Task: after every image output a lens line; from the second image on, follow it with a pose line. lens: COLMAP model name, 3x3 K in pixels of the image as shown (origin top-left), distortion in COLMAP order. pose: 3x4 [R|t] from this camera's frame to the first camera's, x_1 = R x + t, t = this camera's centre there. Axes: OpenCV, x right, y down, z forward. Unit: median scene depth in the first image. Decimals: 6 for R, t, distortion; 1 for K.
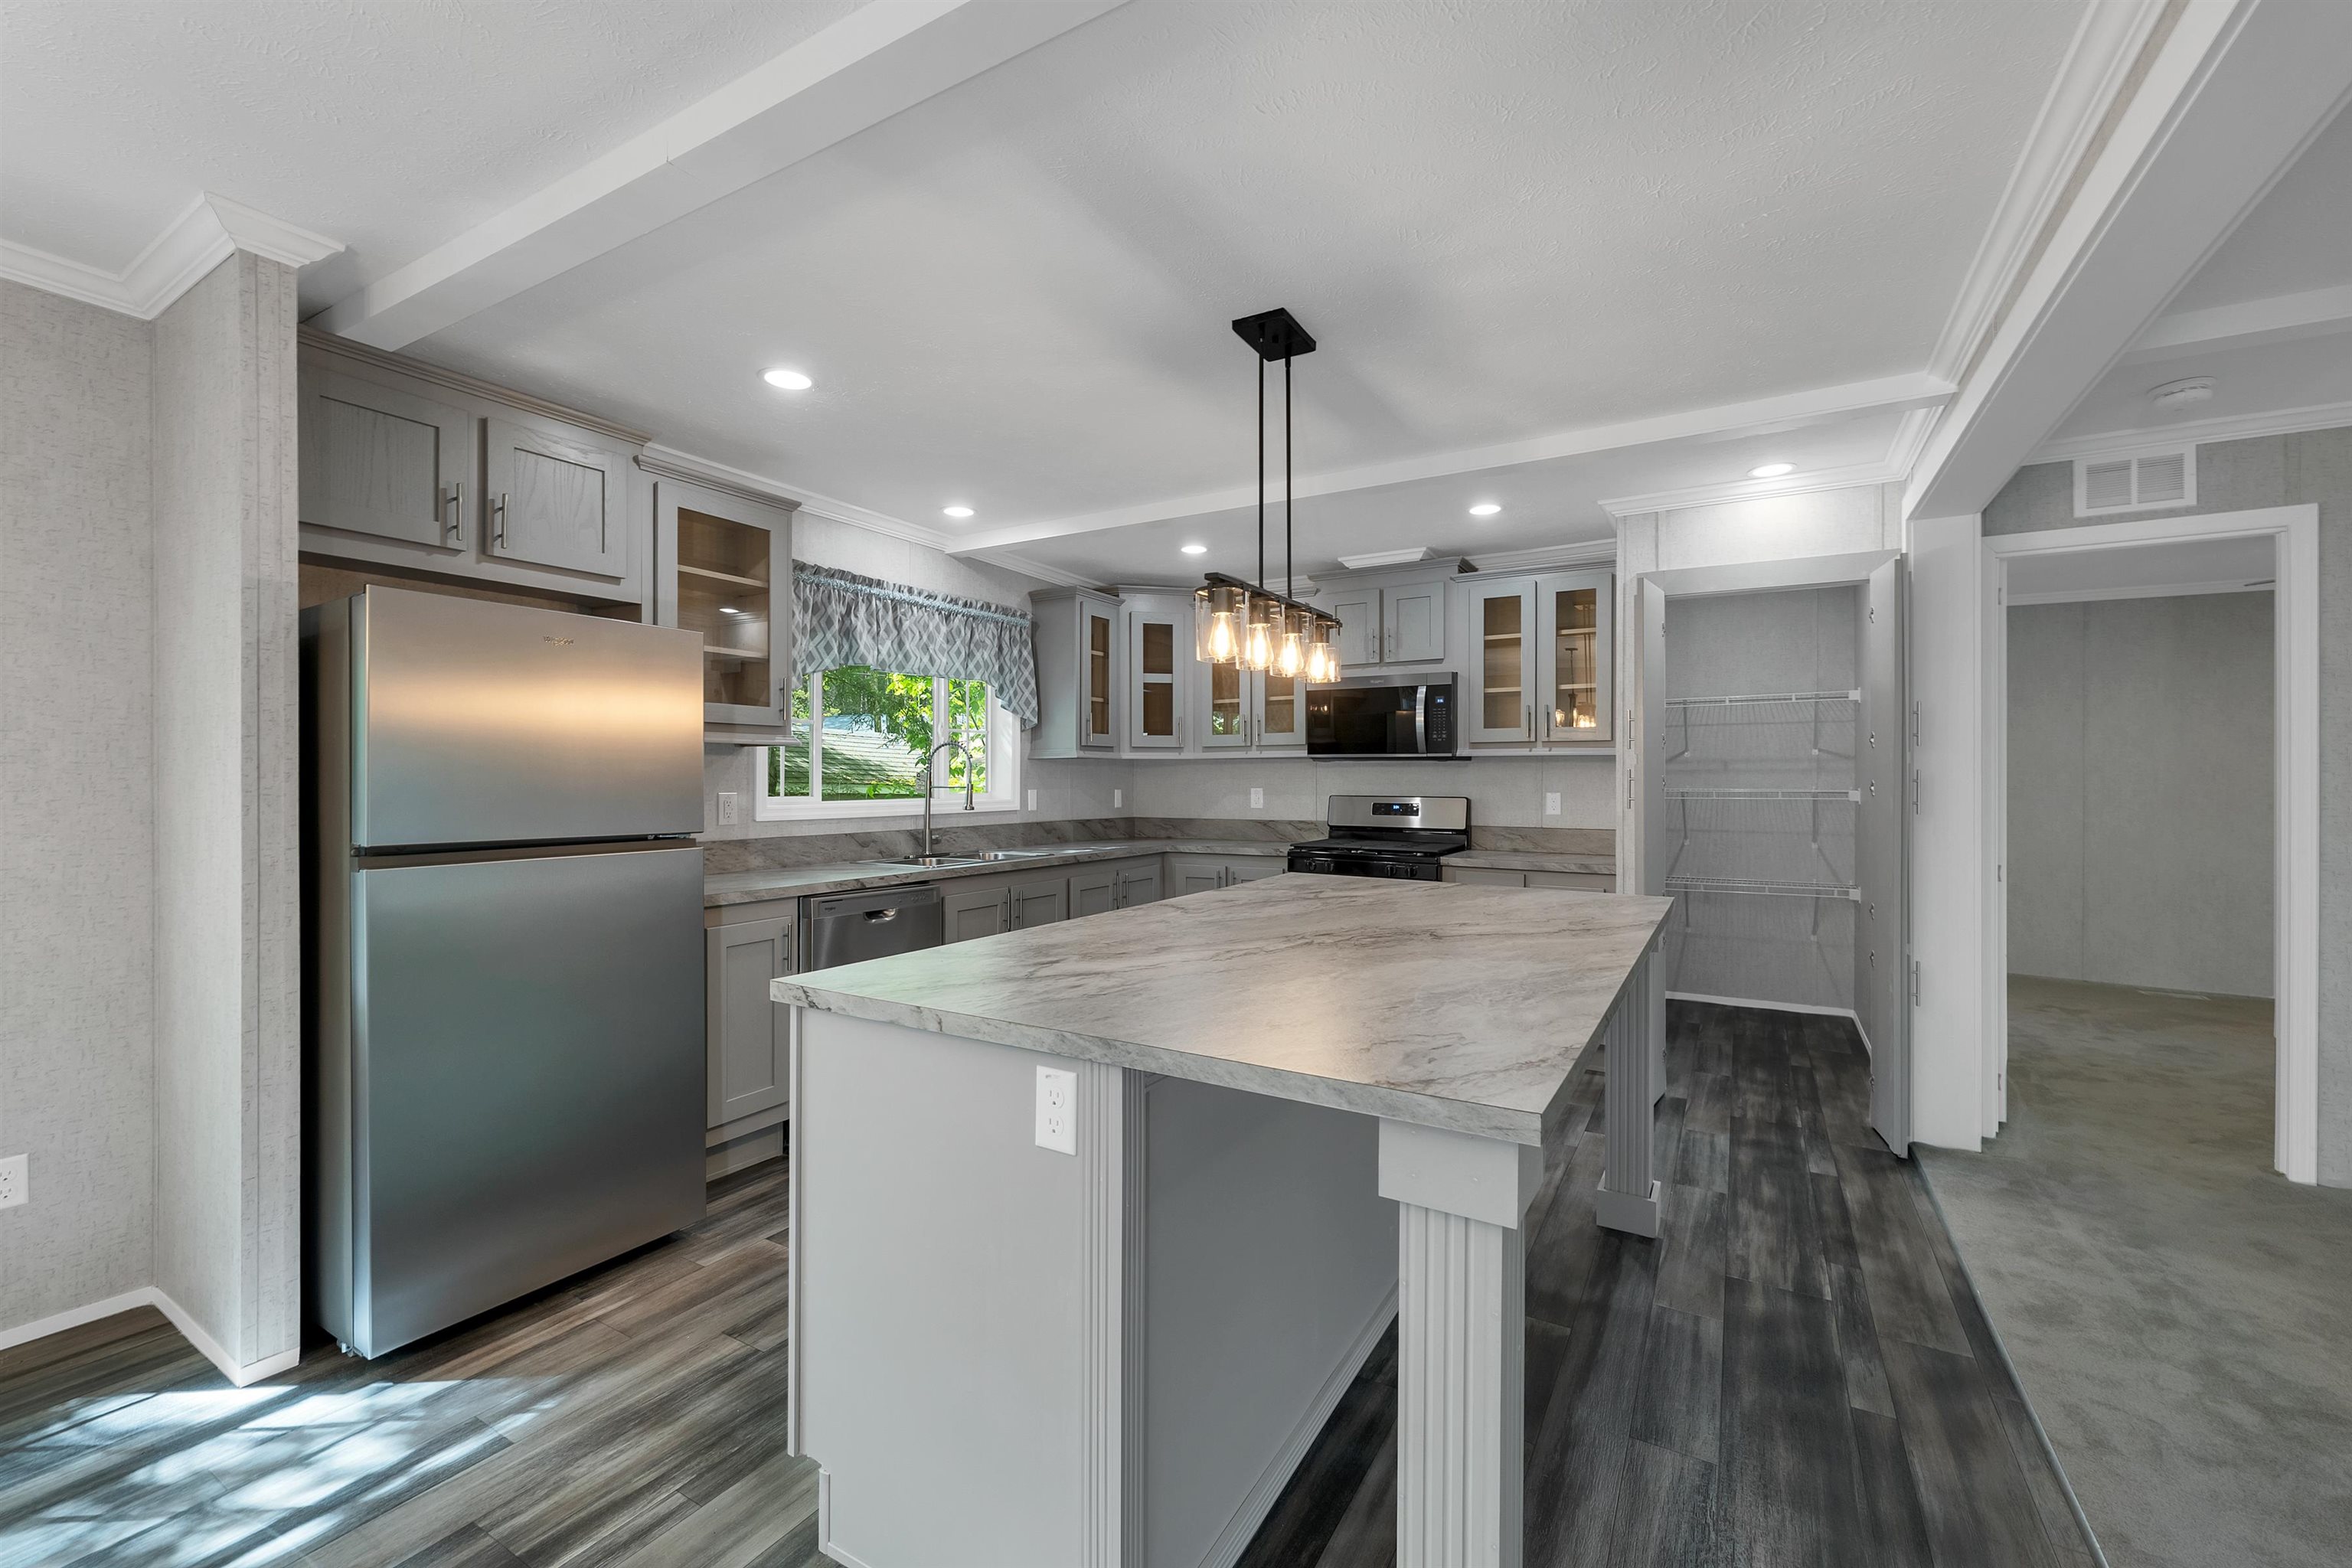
lens RADIAL K [[967.4, 0, 1187.4], [0, 967.4, 770.2], [0, 0, 1]] dist [0.002081, 0.001213]
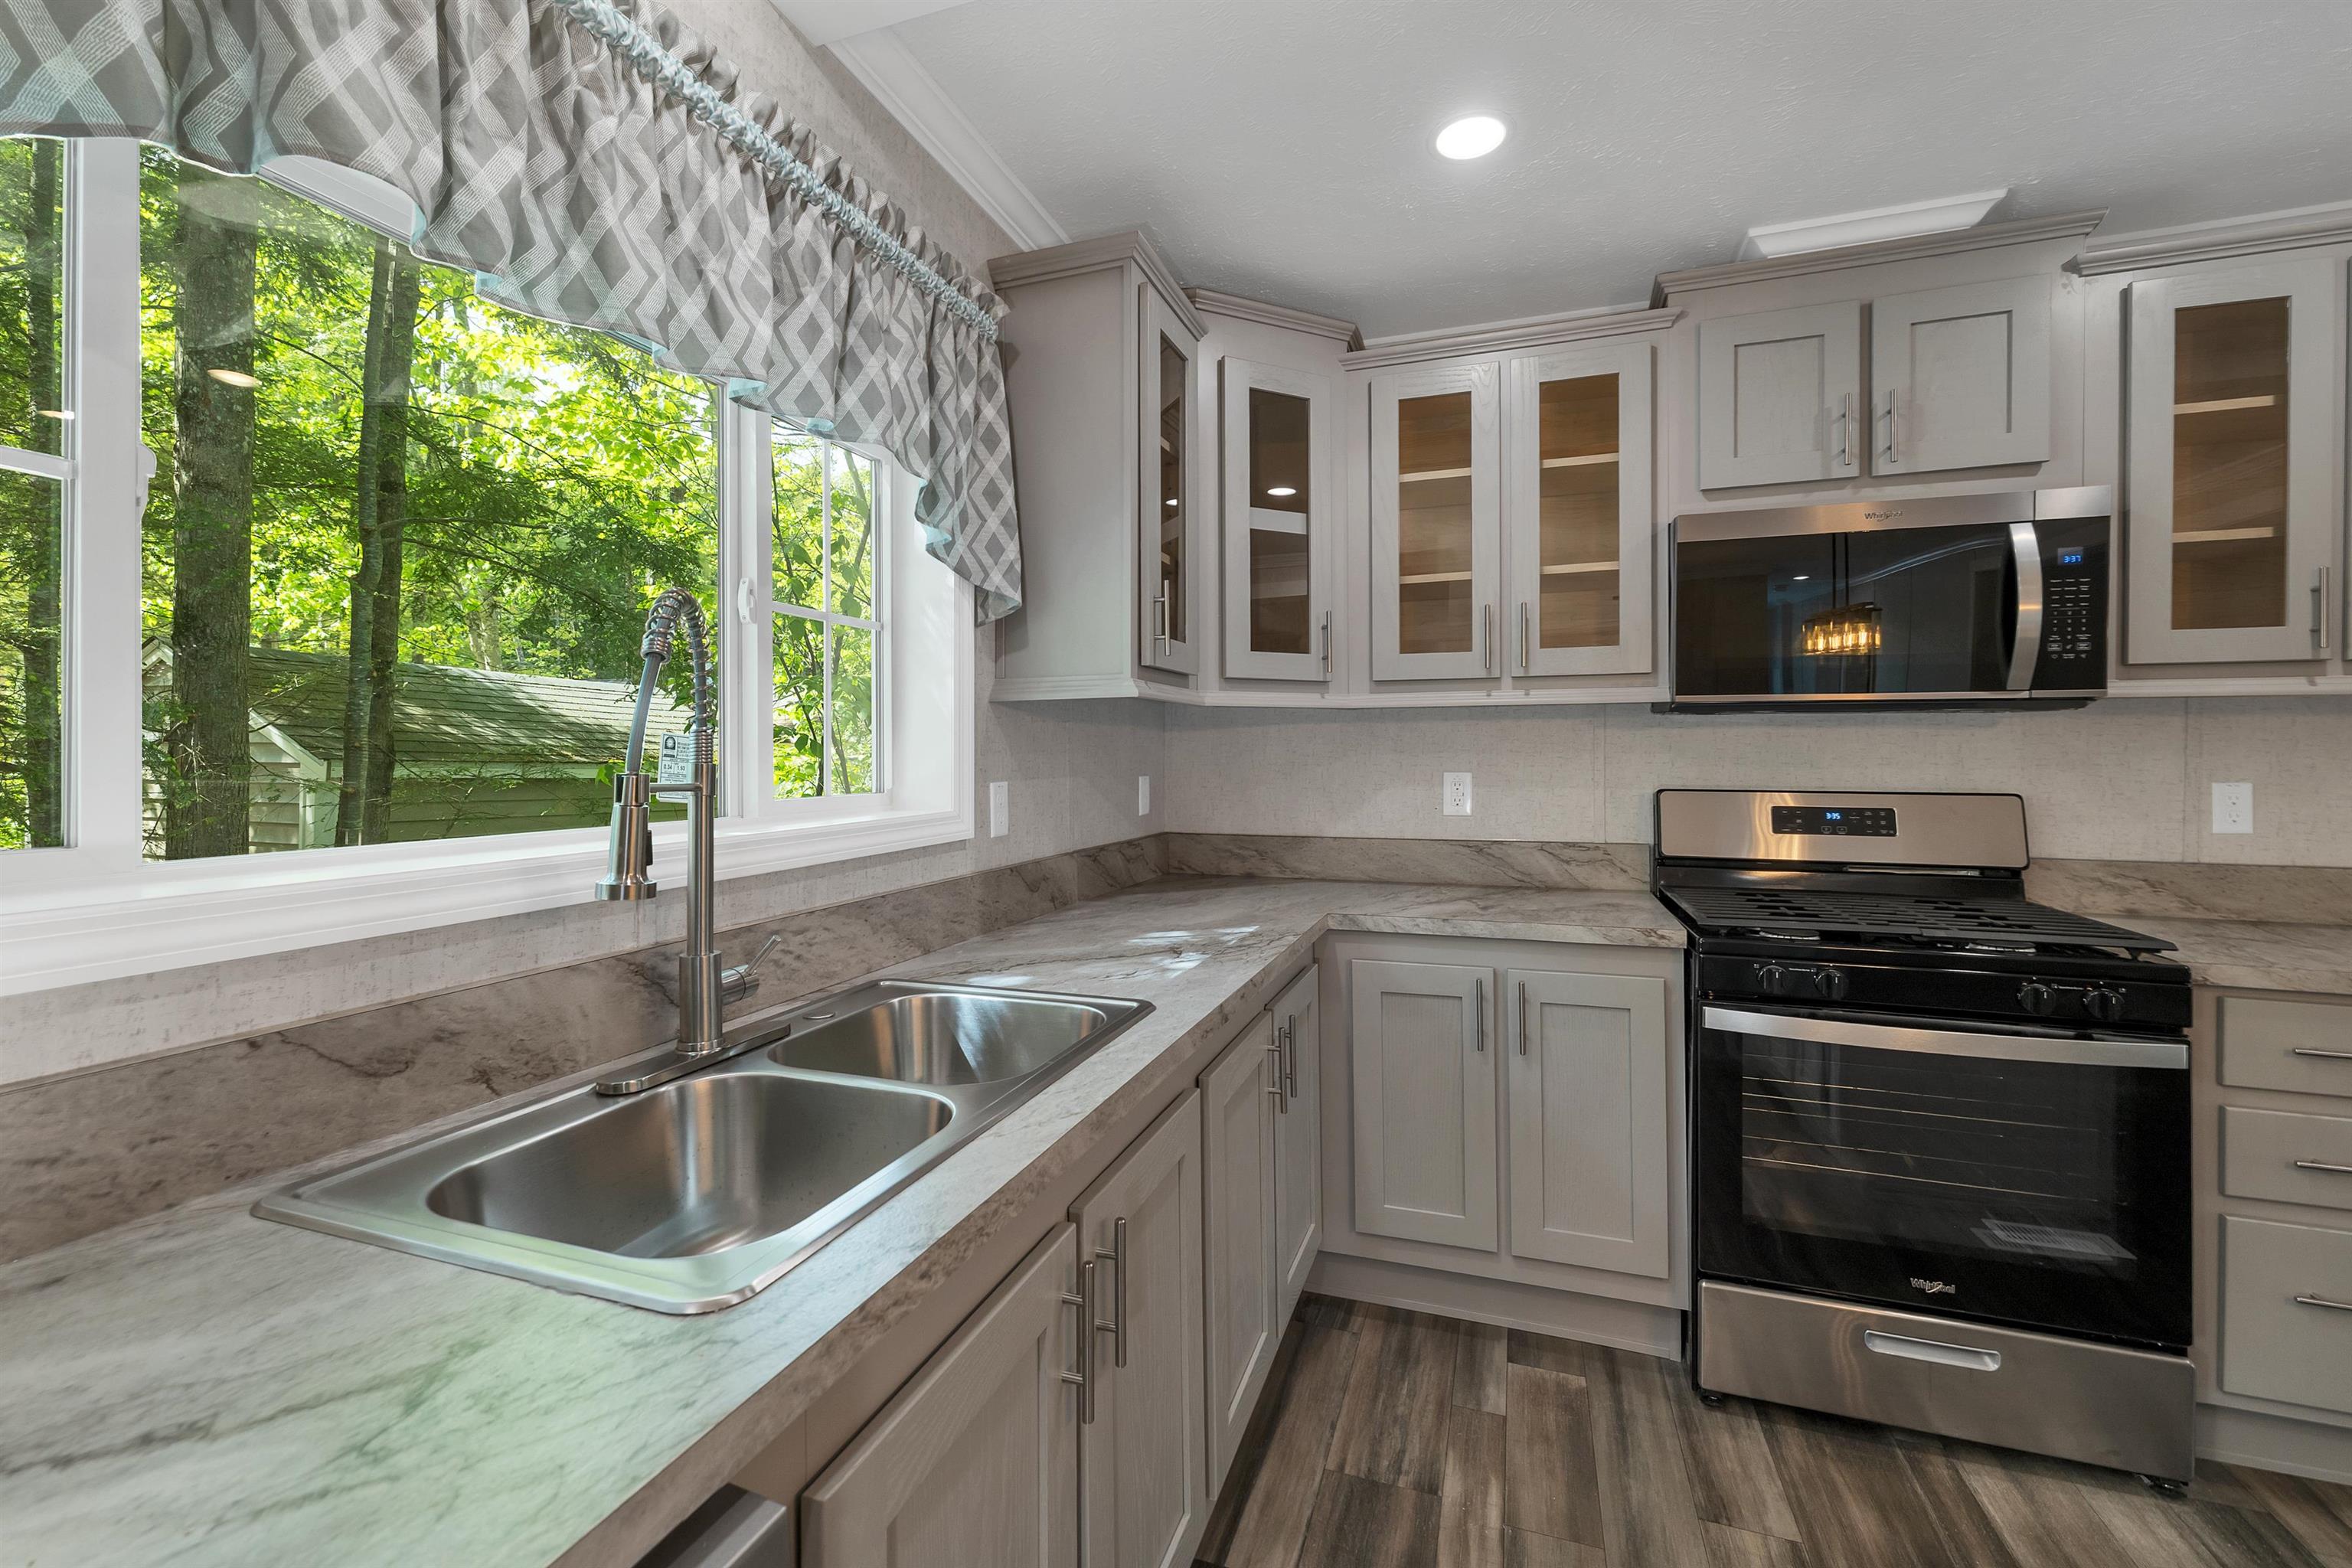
lens RADIAL K [[967.4, 0, 1188.5], [0, 967.4, 756.3], [0, 0, 1]] dist [0.002081, 0.001213]
pose [[0.980628, -0.002630, 0.195864, -0.187172], [-0.000105, 0.999903, 0.013949, 0.005177], [-0.195881, -0.013699, 0.980532, 0.703937]]
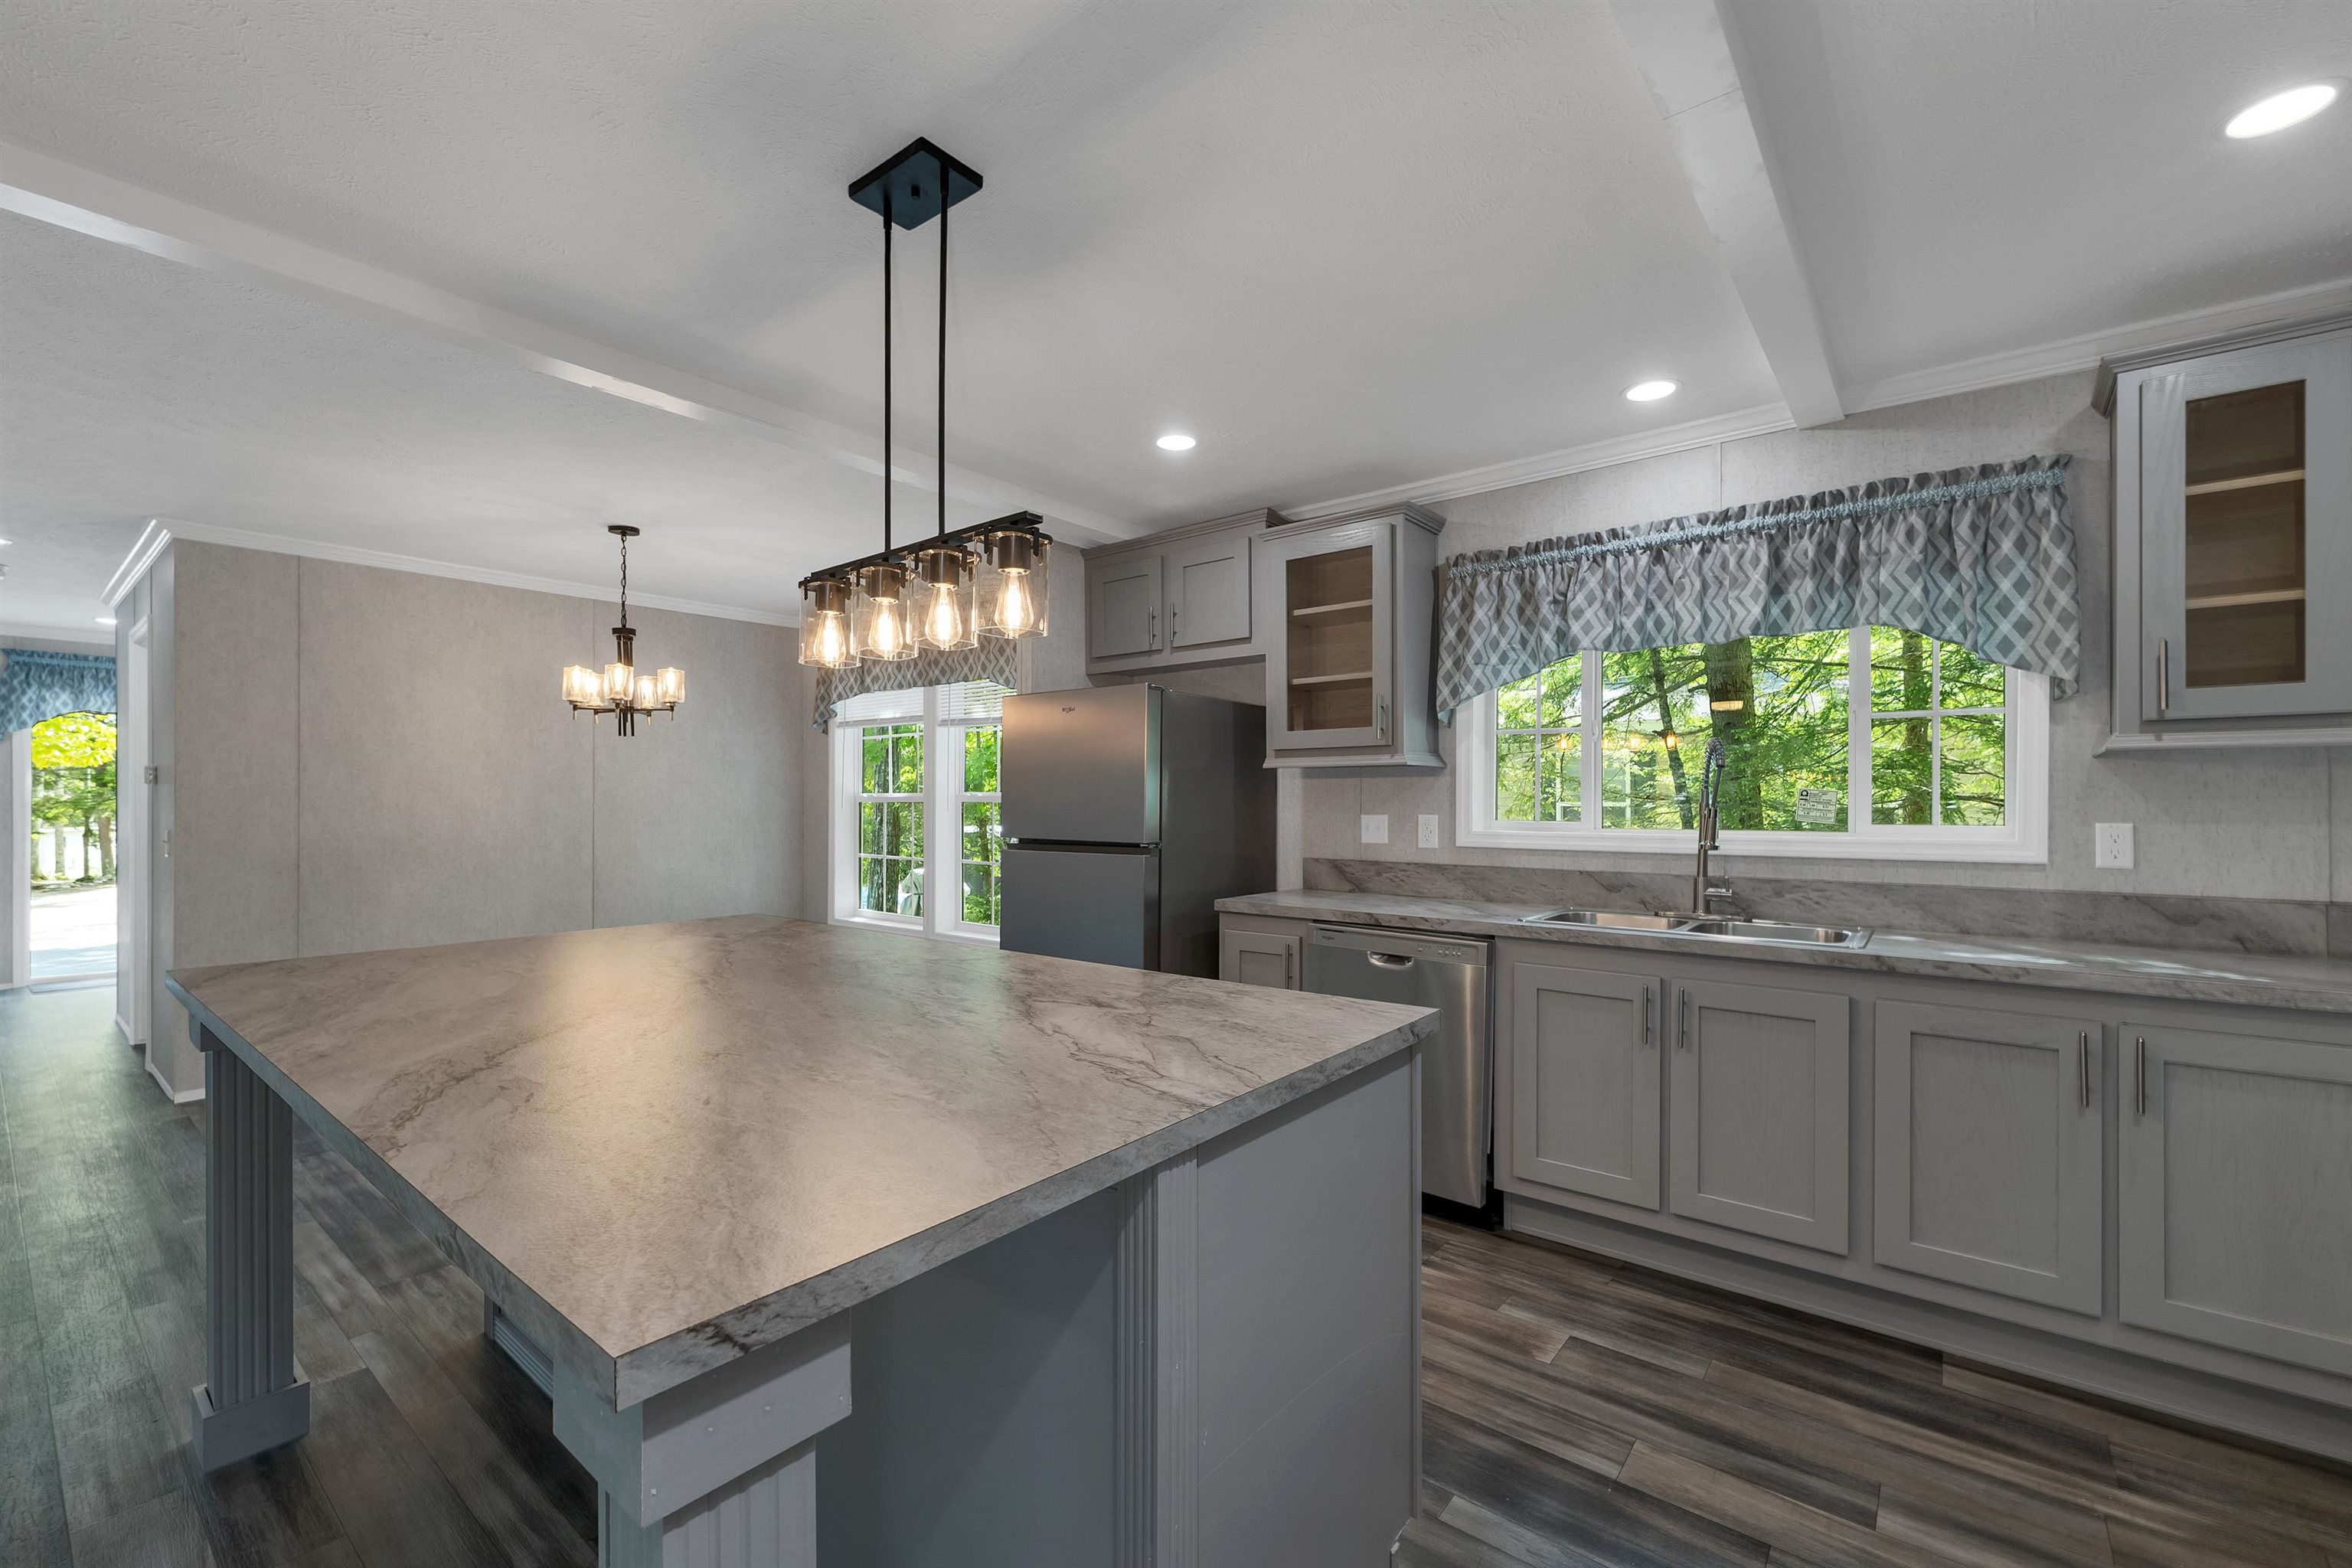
lens RADIAL K [[967.4, 0, 1174.8], [0, 967.4, 804.9], [0, 0, 1]] dist [0.002081, 0.001213]
pose [[-0.145552, 0.002827, -0.989347, 0.426089], [0.009475, 0.999954, 0.001463, 0.007628], [0.989305, -0.009161, -0.145572, 0.721359]]
